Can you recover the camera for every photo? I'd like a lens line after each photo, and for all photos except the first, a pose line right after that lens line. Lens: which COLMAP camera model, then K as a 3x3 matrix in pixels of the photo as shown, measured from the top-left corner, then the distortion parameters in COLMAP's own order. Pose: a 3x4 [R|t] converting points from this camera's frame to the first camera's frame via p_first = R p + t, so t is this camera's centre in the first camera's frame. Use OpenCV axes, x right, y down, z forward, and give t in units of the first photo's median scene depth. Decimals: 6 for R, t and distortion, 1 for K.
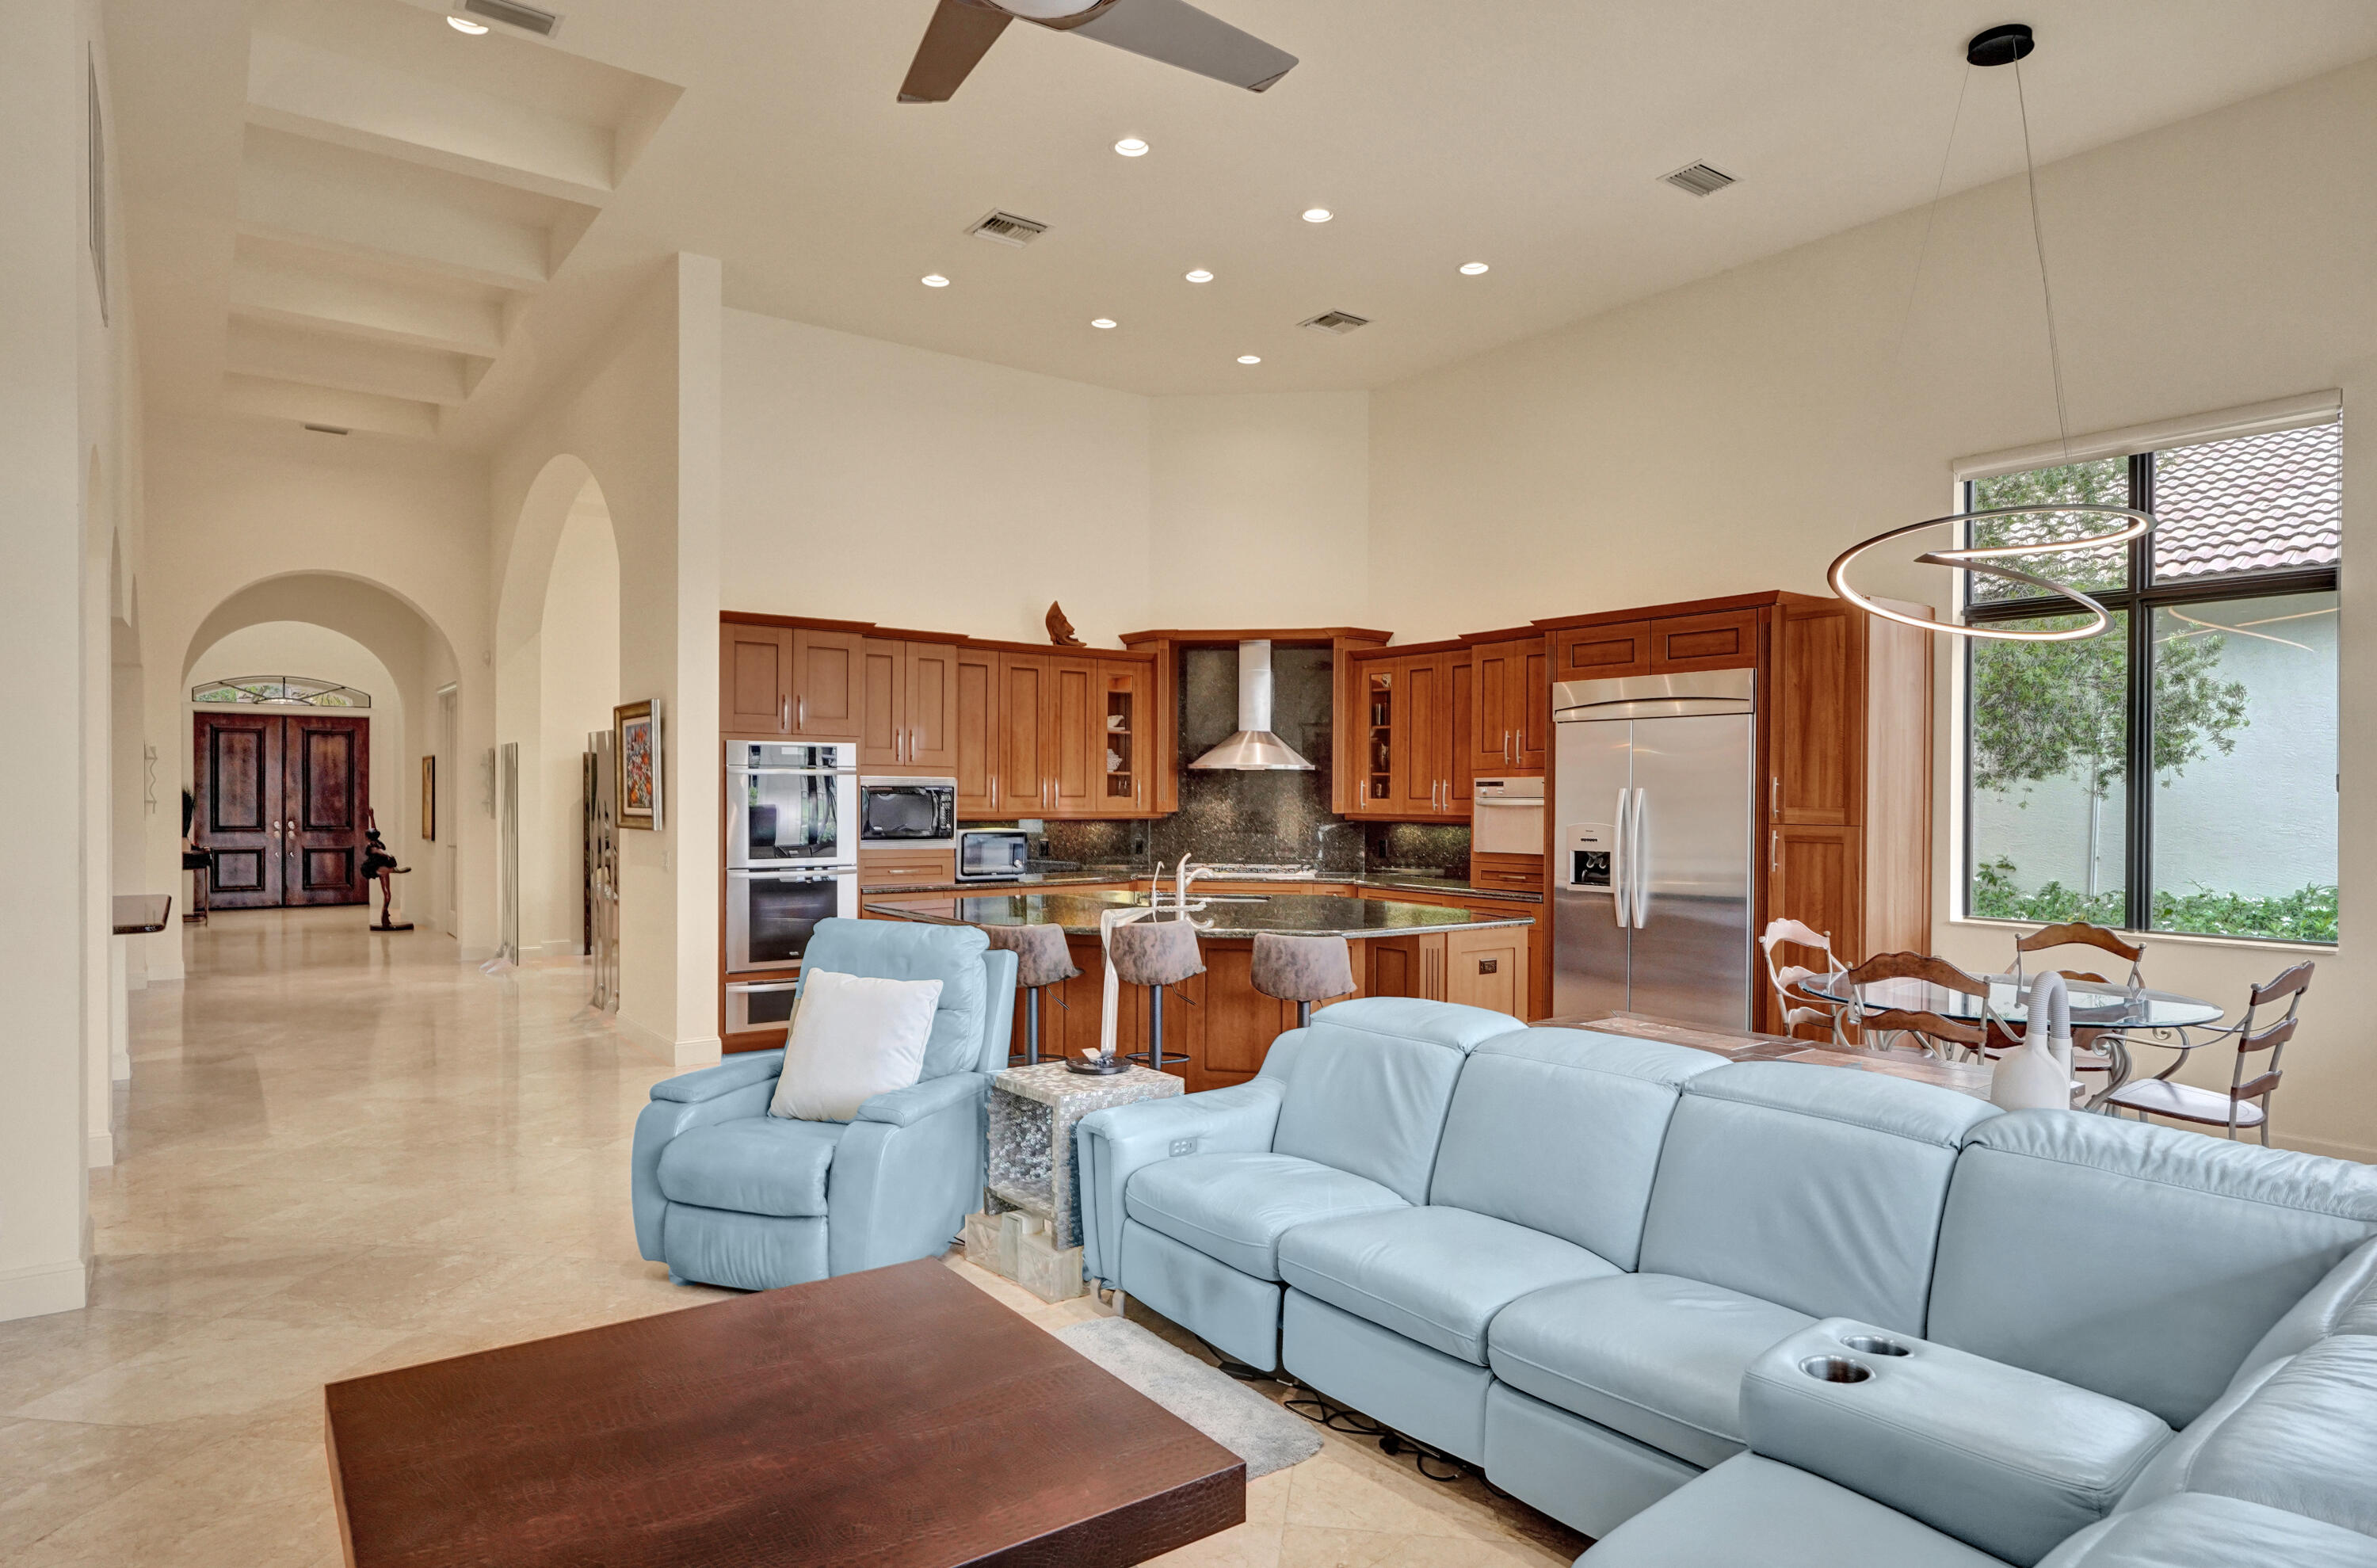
lens RADIAL K [[1365.0, 0, 1192.0], [0, 1365.0, 796.2], [0, 0, 1]] dist [0.000420, -0.000050]
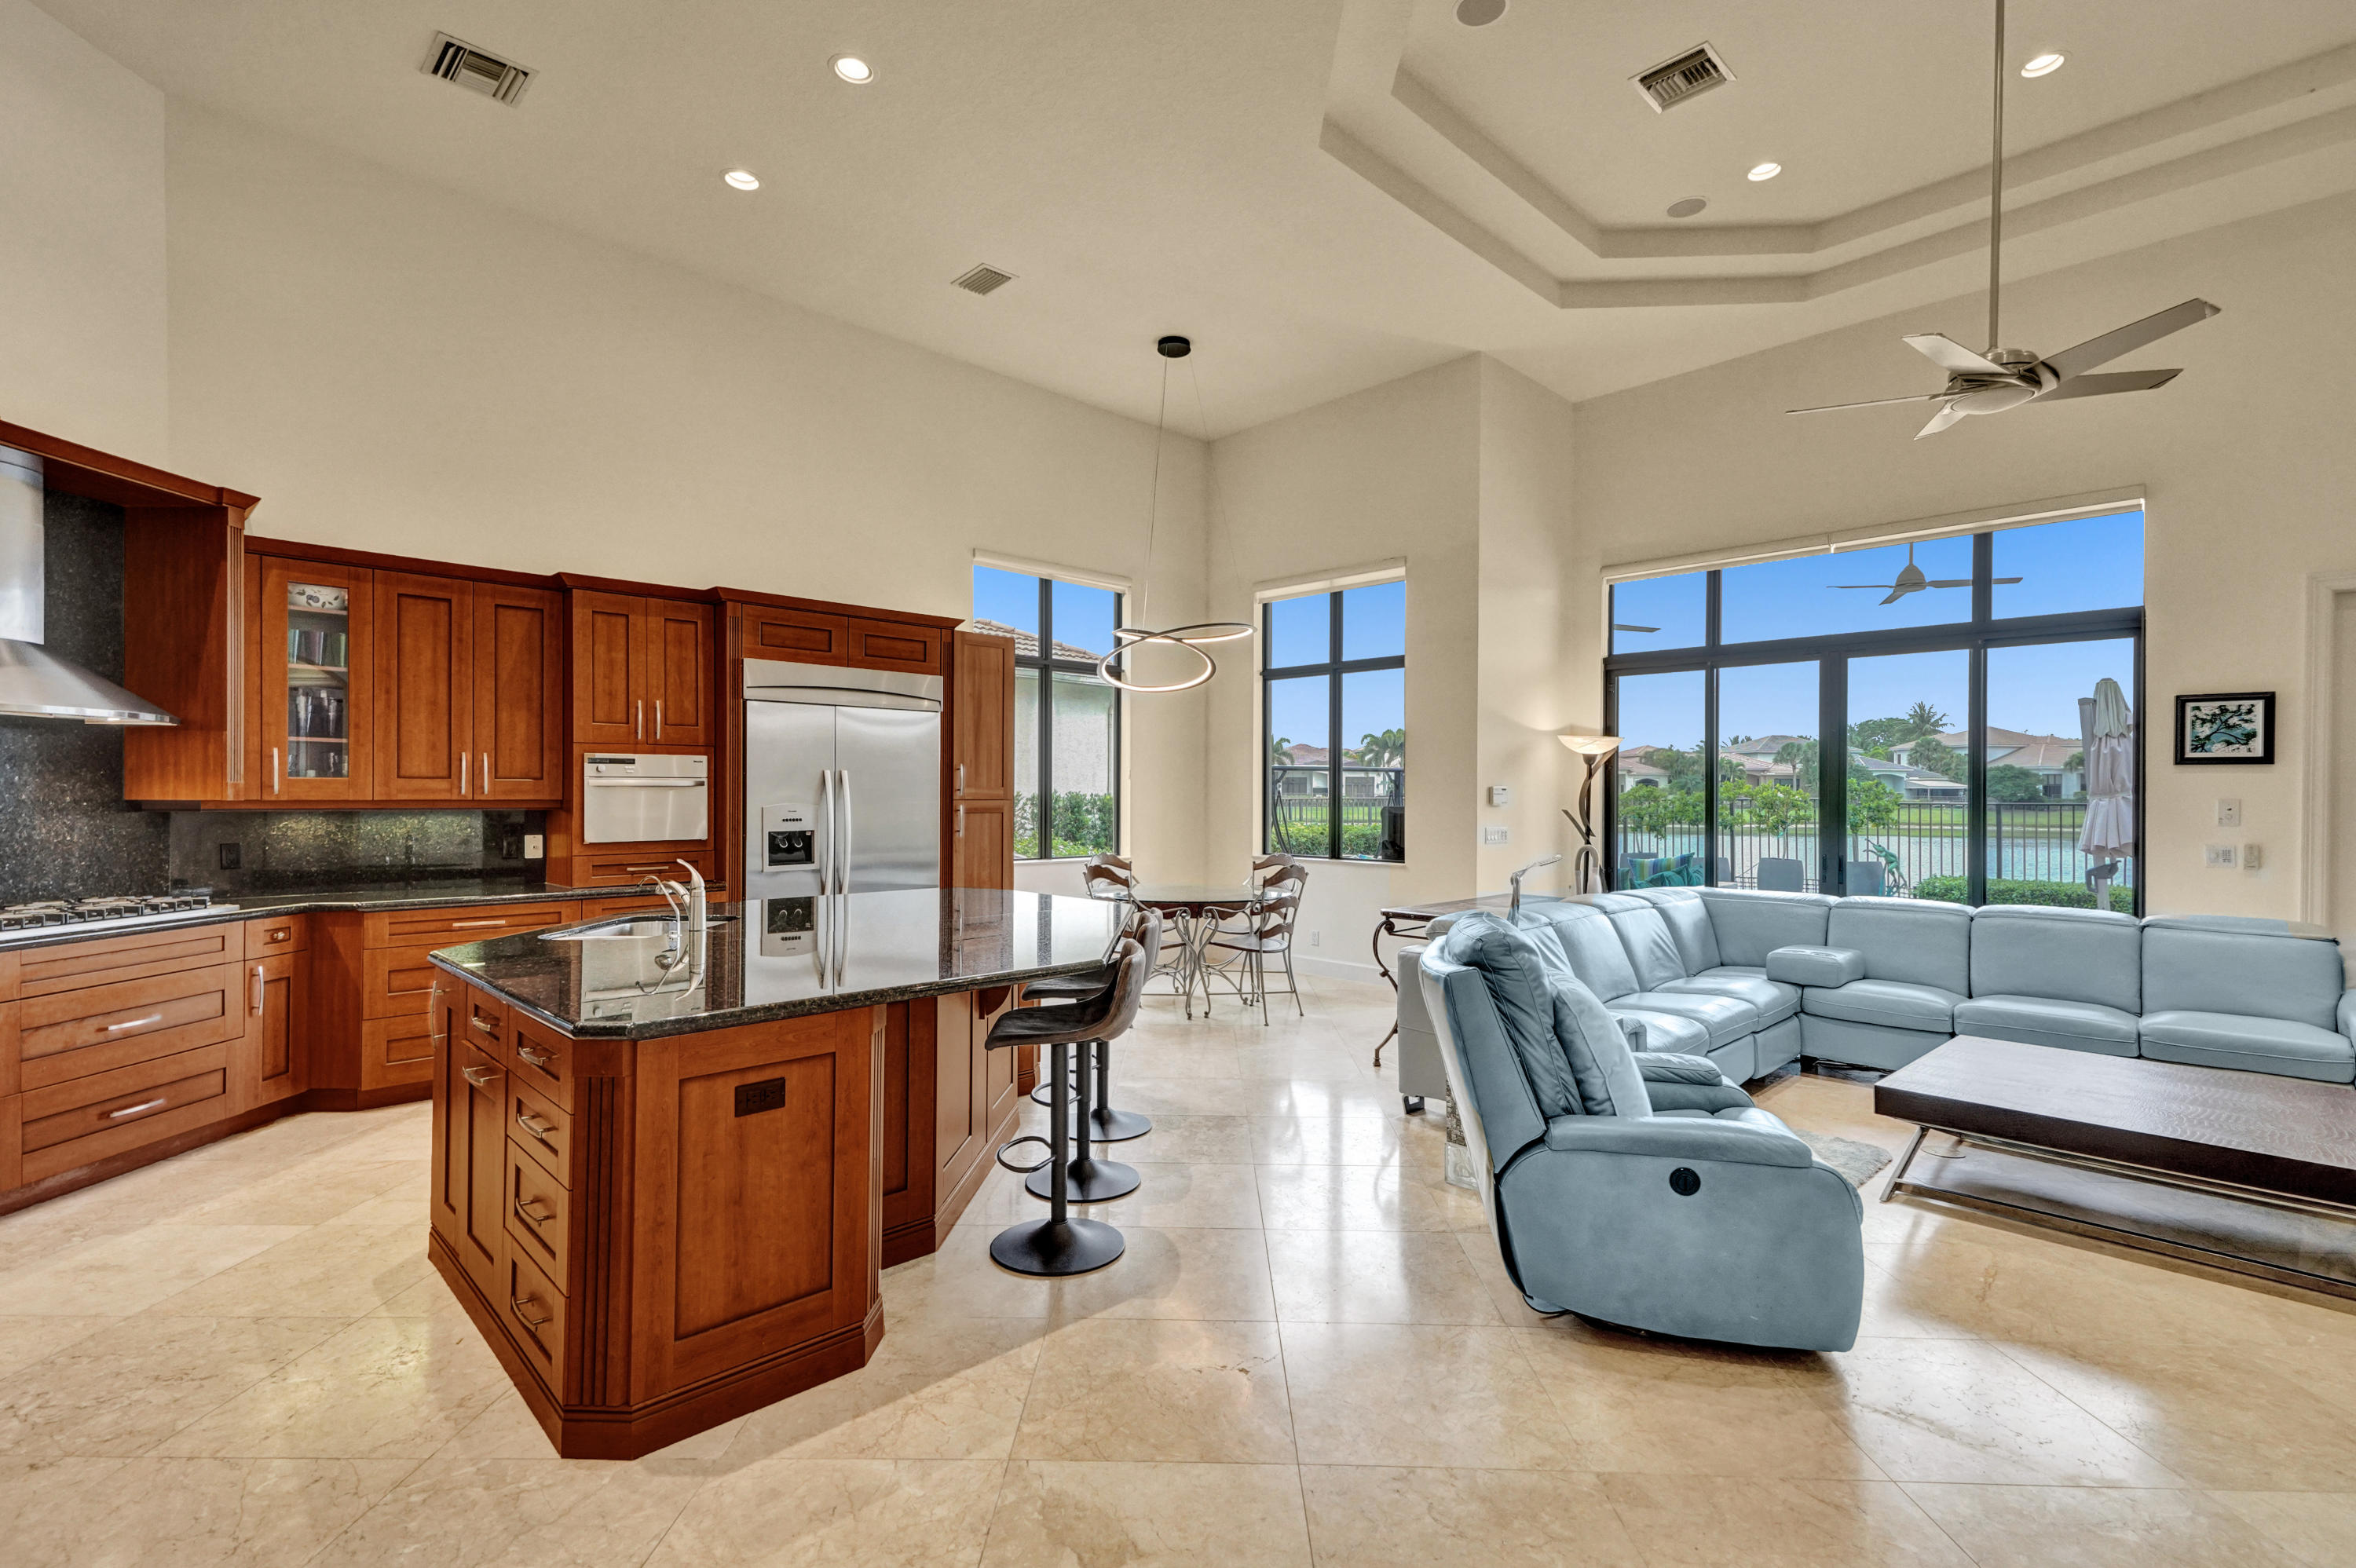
lens RADIAL K [[1087.2, 0, 1178.0], [0, 1087.2, 784.0], [0, 0, 1]] dist [0.063106, -0.027845]
pose [[-0.128858, 0.001616, 0.991662, -0.510351], [-0.002883, 0.999994, -0.002004, 0.005760], [-0.991659, -0.003118, -0.128852, 0.757960]]
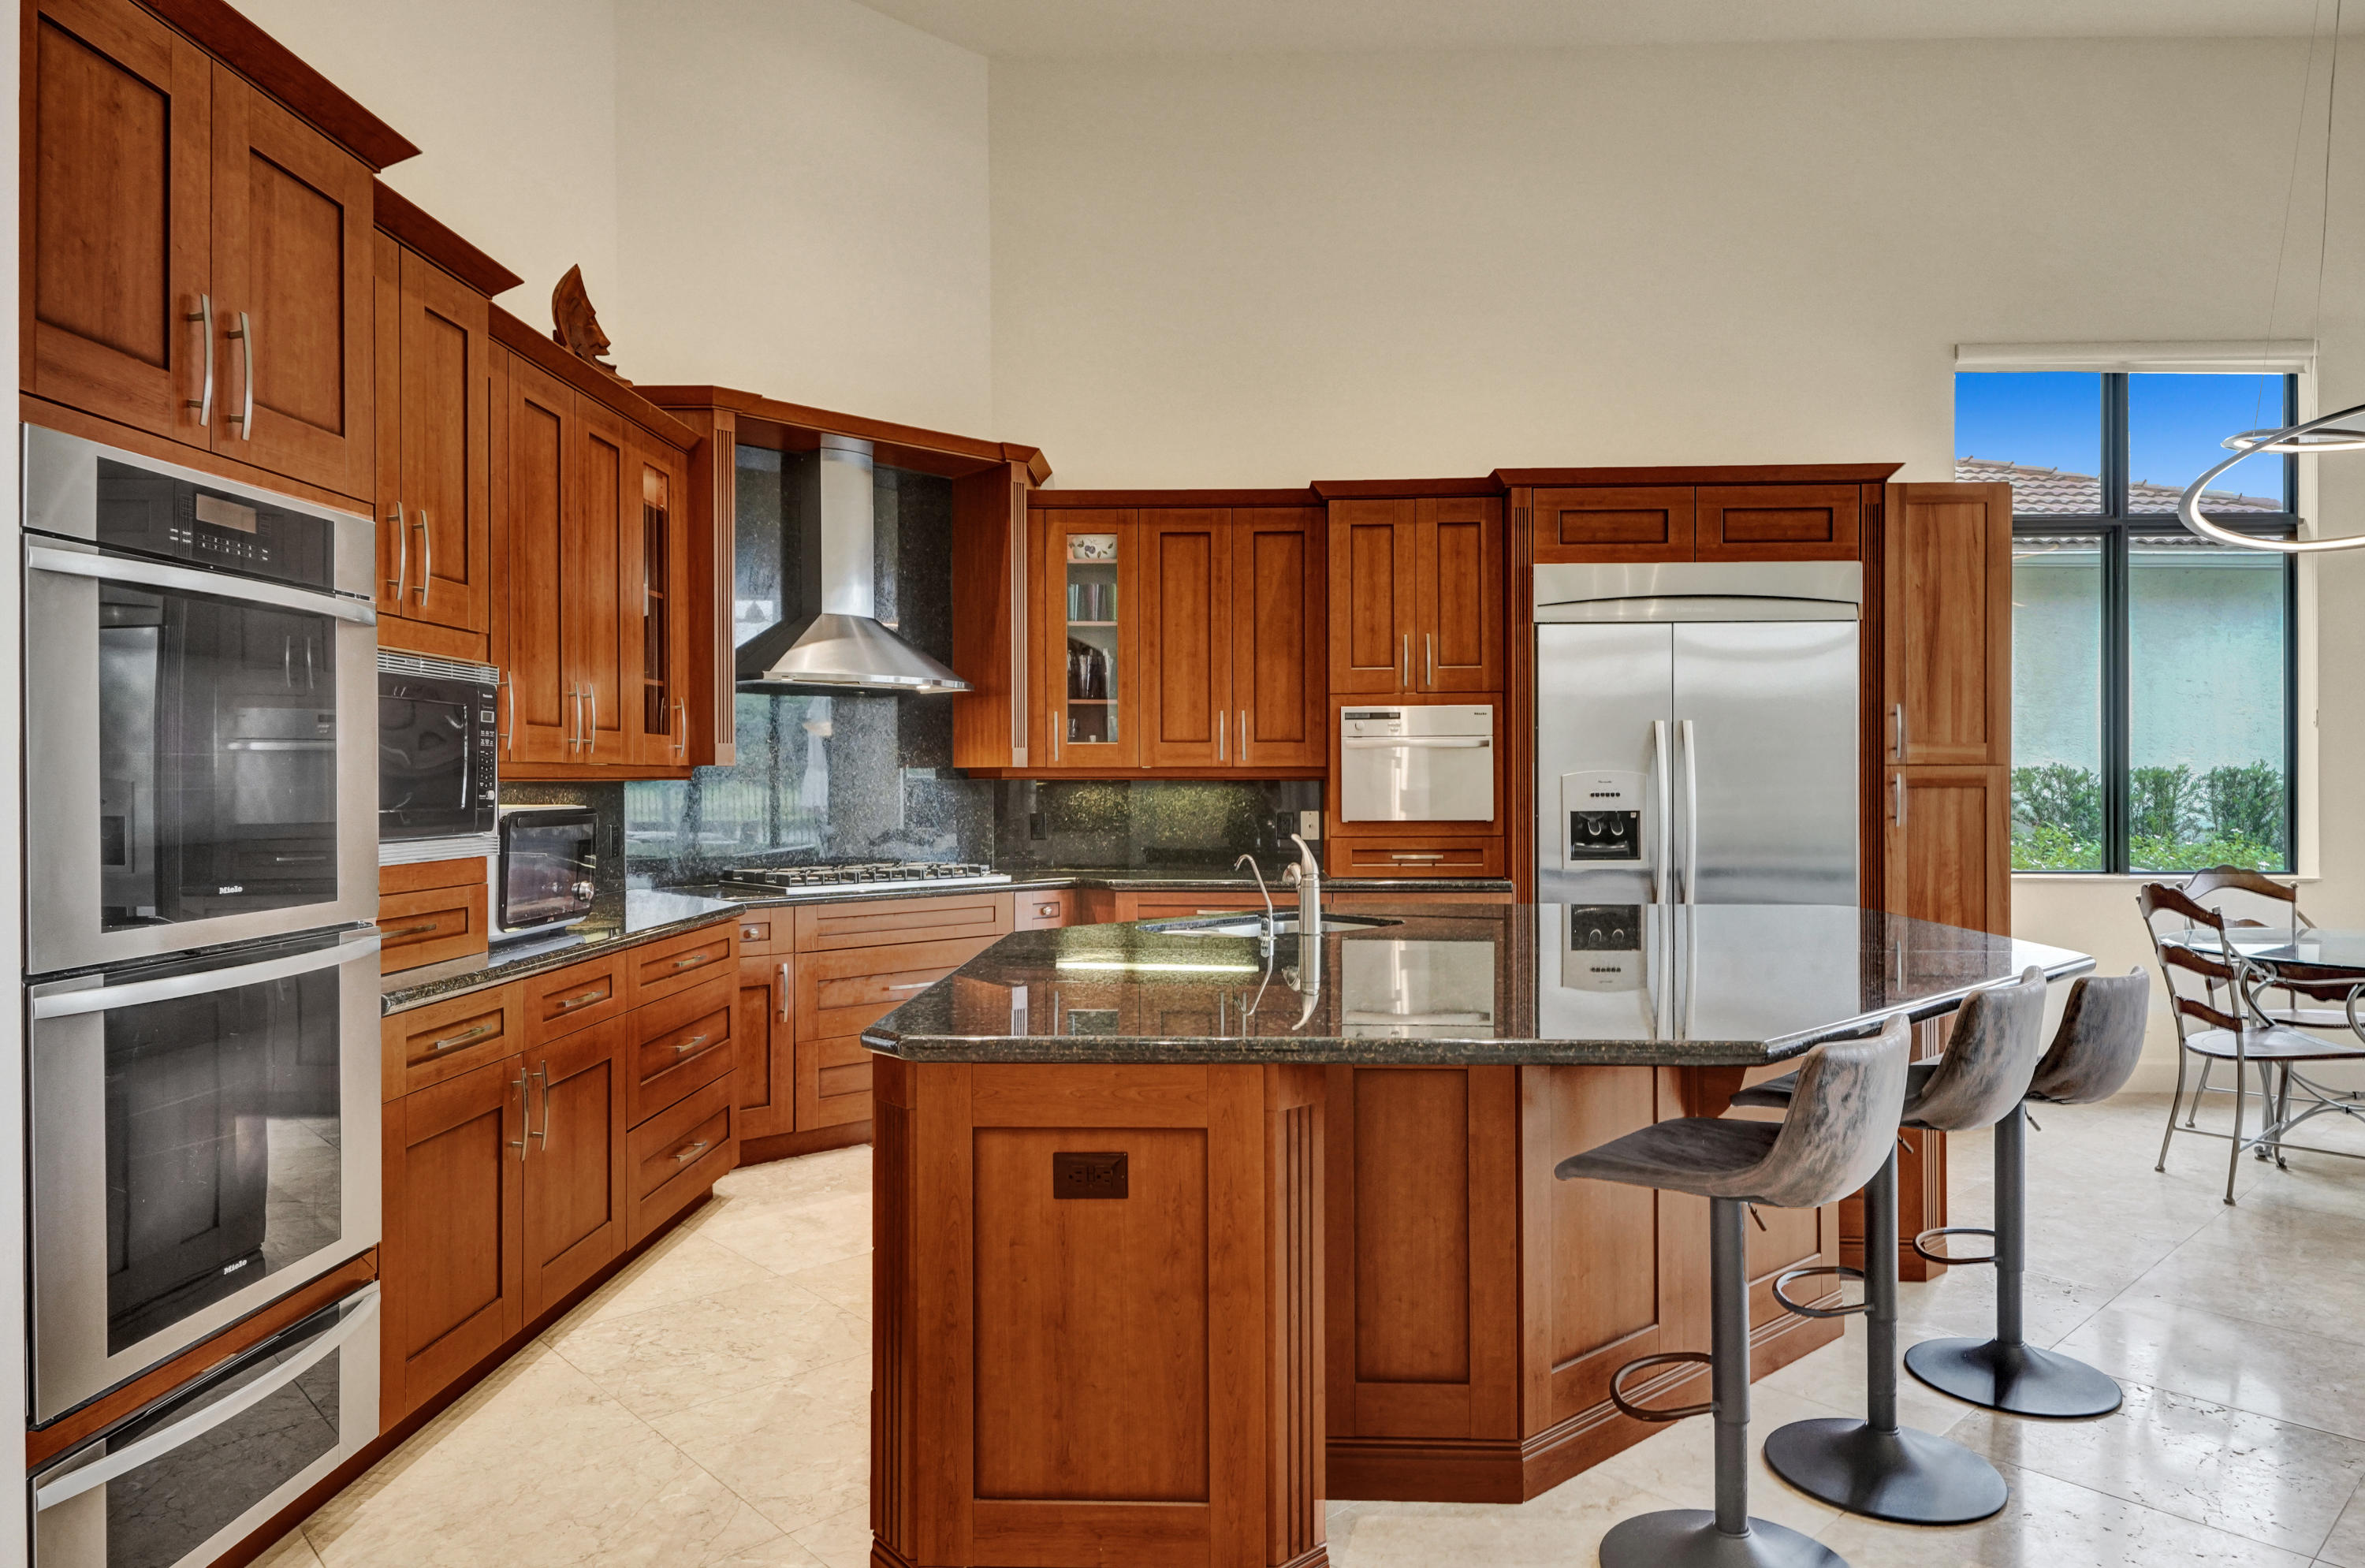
lens RADIAL K [[1455.8, 0, 1187.9], [0, 1455.8, 782.2], [0, 0, 1]] dist [0.017865, -0.001282]
pose [[0.622385, -0.007771, 0.782673, -0.387343], [0.007648, 0.999963, 0.003847, 0.019748], [-0.782674, 0.003592, 0.622422, 0.651650]]
